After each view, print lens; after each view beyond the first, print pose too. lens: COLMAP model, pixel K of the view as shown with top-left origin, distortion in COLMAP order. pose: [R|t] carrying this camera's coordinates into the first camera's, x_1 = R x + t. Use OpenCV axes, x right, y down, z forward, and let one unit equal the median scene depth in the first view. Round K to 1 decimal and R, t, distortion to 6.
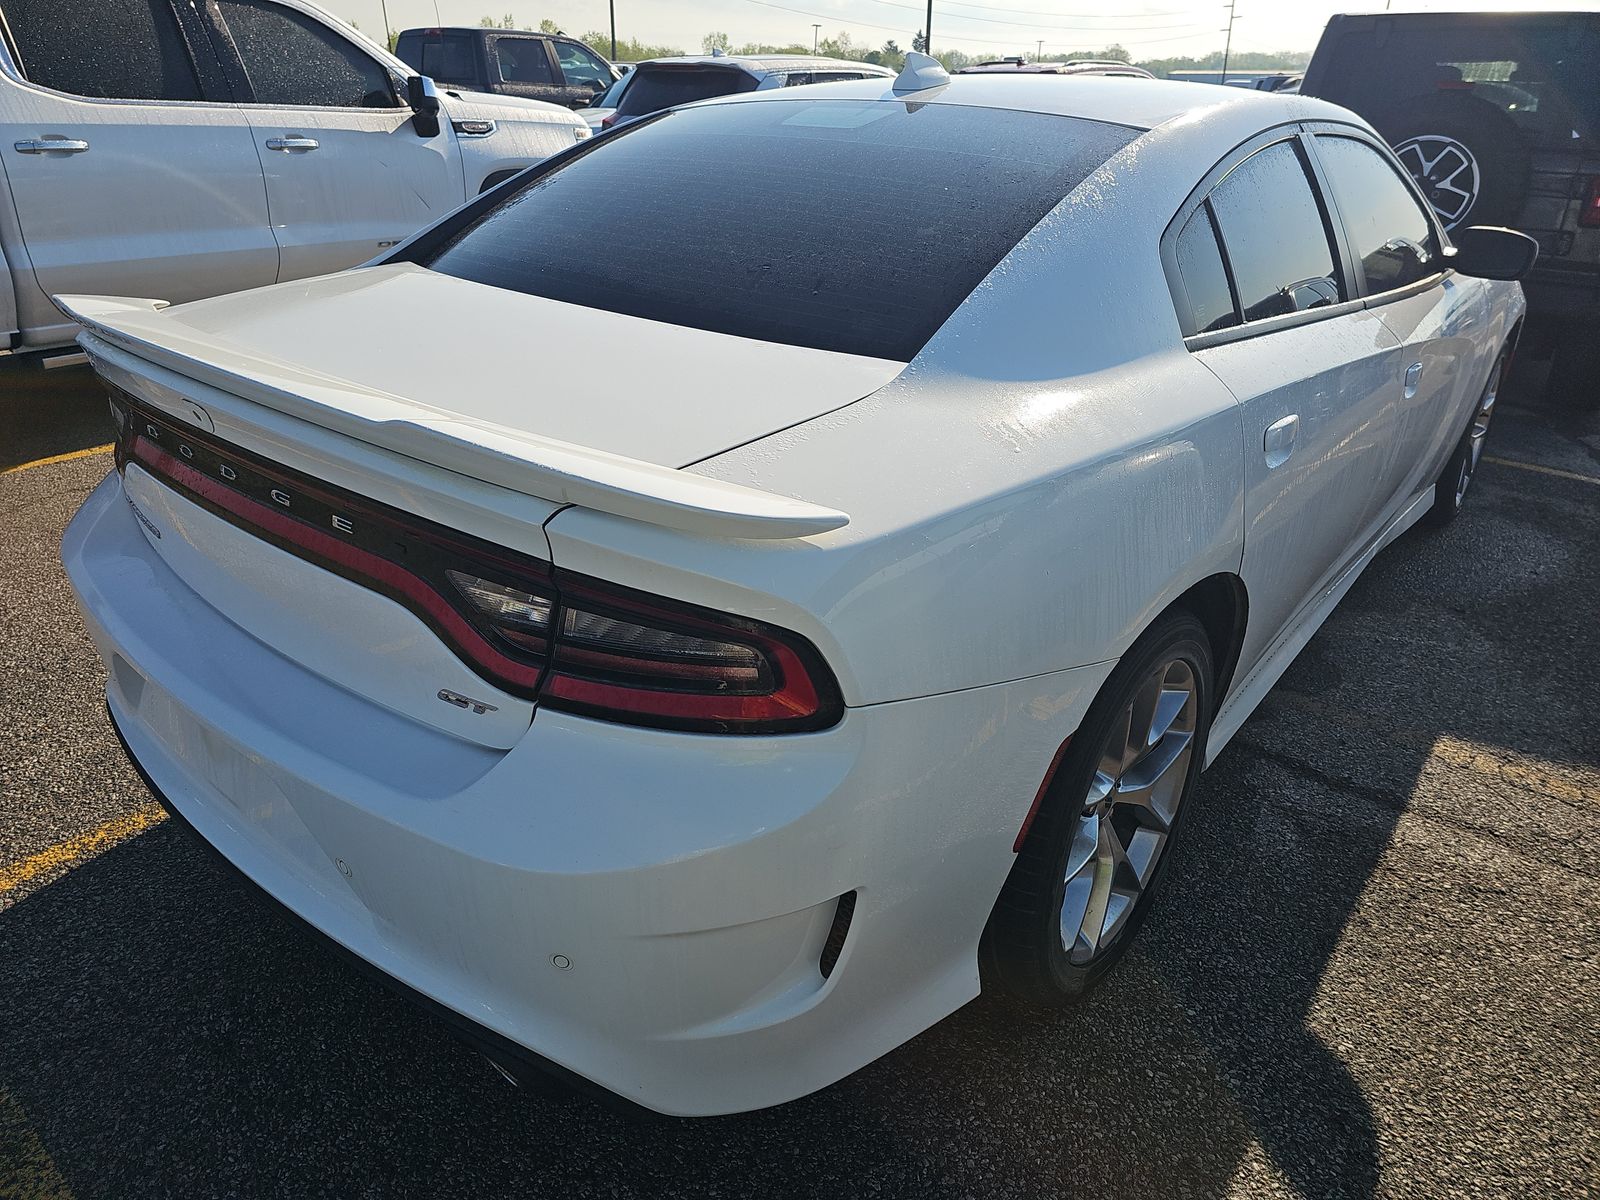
lens RADIAL K [[1037.8, 0, 800.0], [0, 1037.8, 600.0], [0, 0, 1]] dist [0.042951, -0.039496]
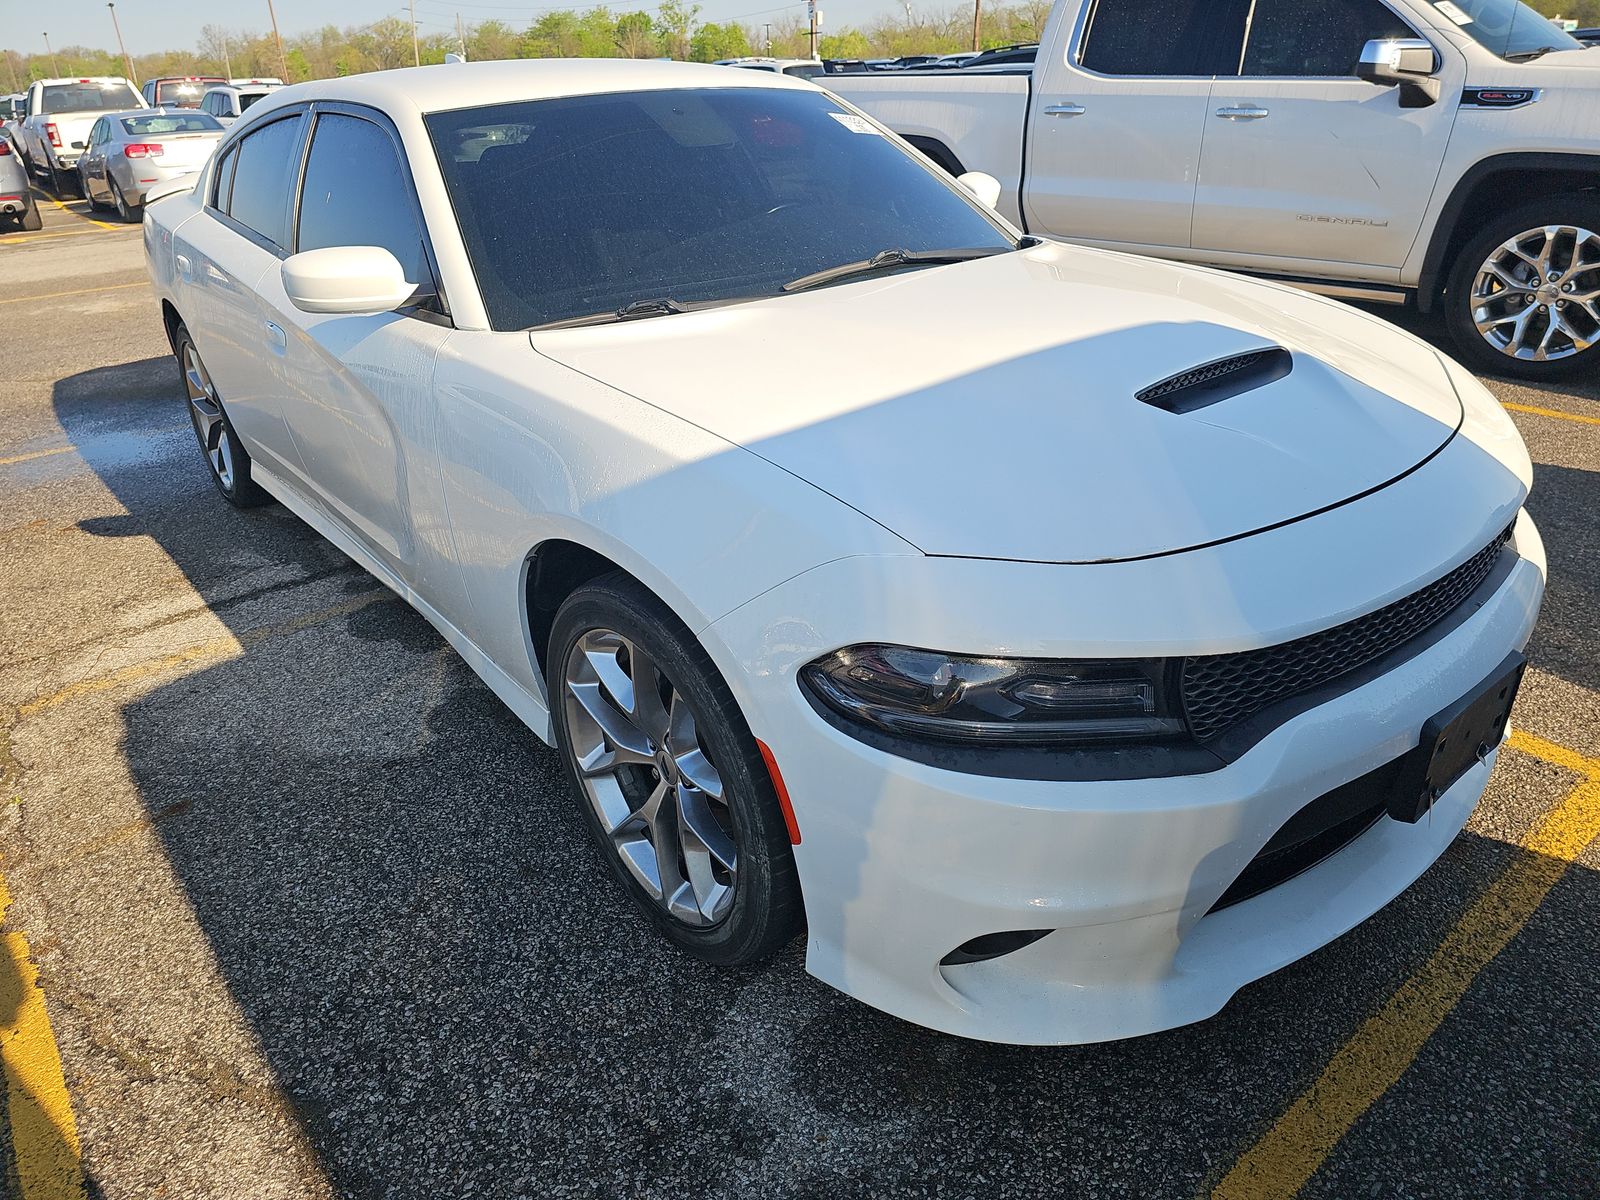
lens RADIAL K [[1038.5, 0, 800.8], [0, 1038.5, 581.3], [0, 0, 1]] dist [0.041788, -0.036116]
pose [[-0.177126, 0.416267, -0.891823, 1.607591], [-0.397474, 0.798710, 0.451748, -0.739593], [0.900356, 0.434493, 0.023982, 1.608495]]
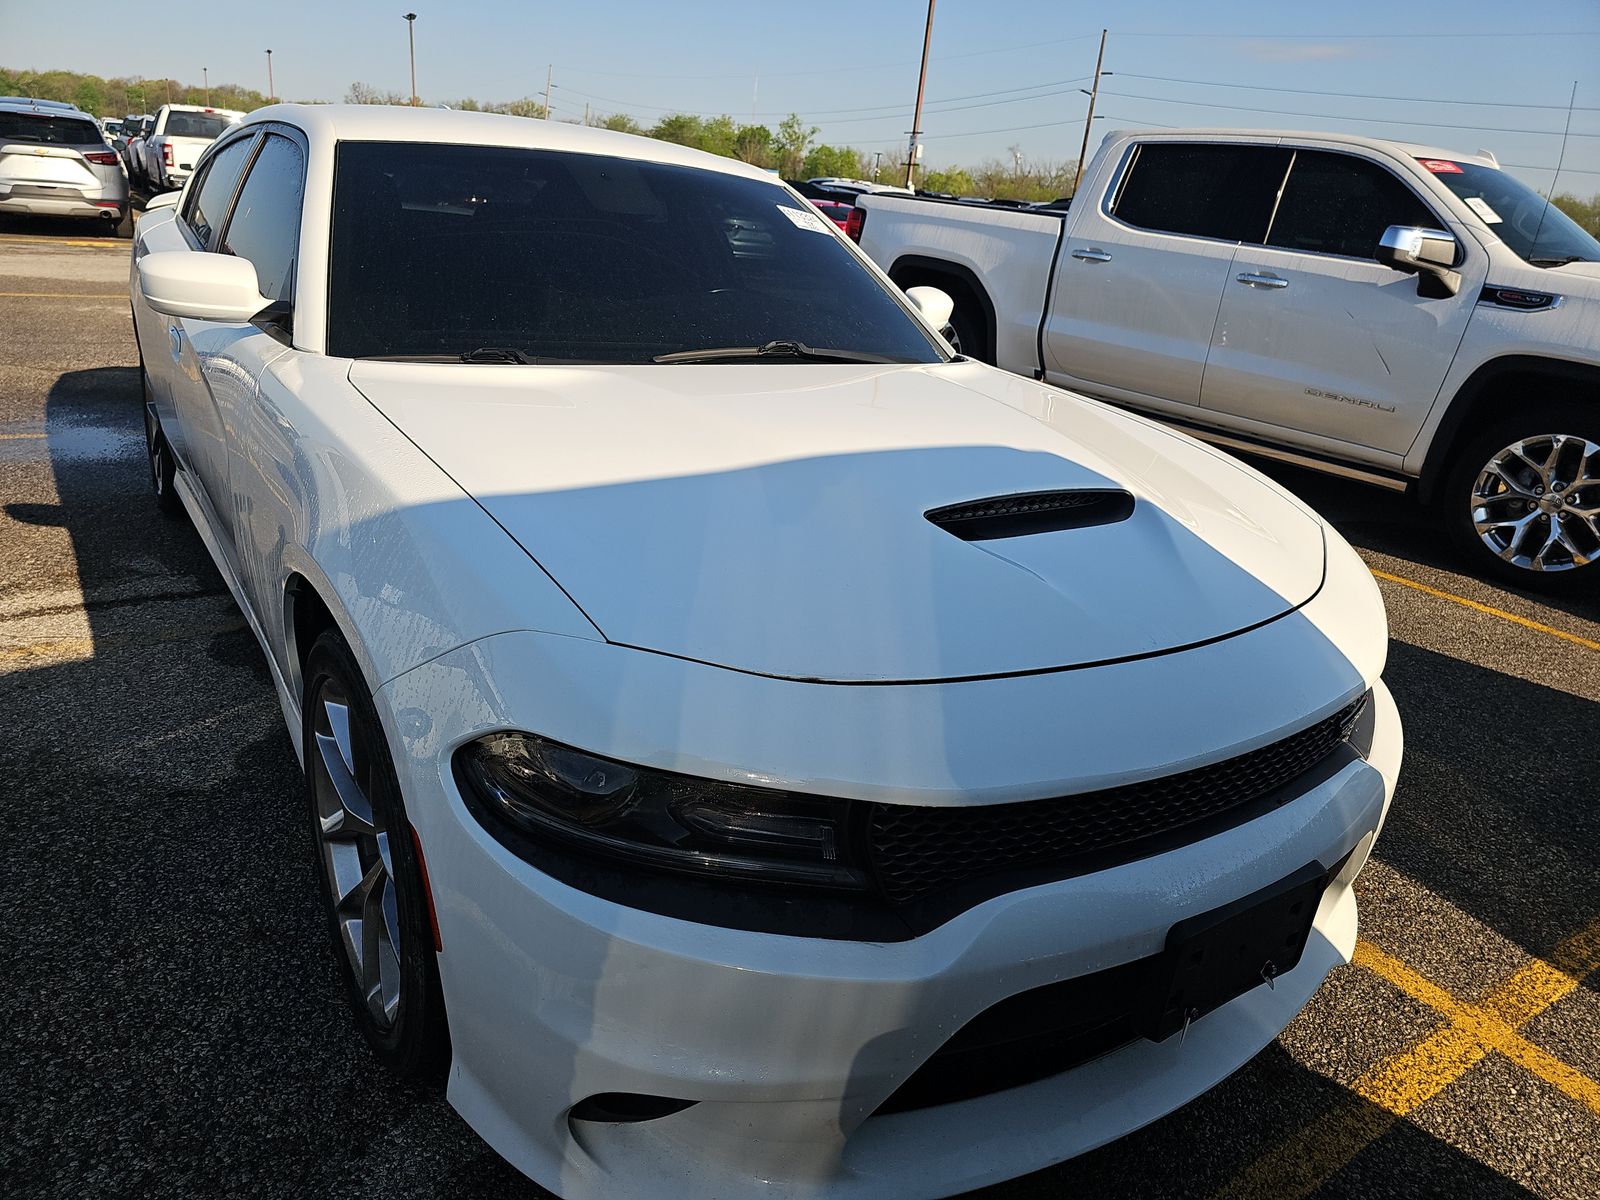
lens RADIAL K [[1037.8, 0, 800.0], [0, 1037.8, 600.0], [0, 0, 1]] dist [0.042951, -0.039496]
pose [[-0.265321, 0.307684, -0.913748, 1.514881], [-0.503239, 0.764187, 0.403446, -0.786901], [0.822408, 0.566876, -0.047916, 1.763444]]
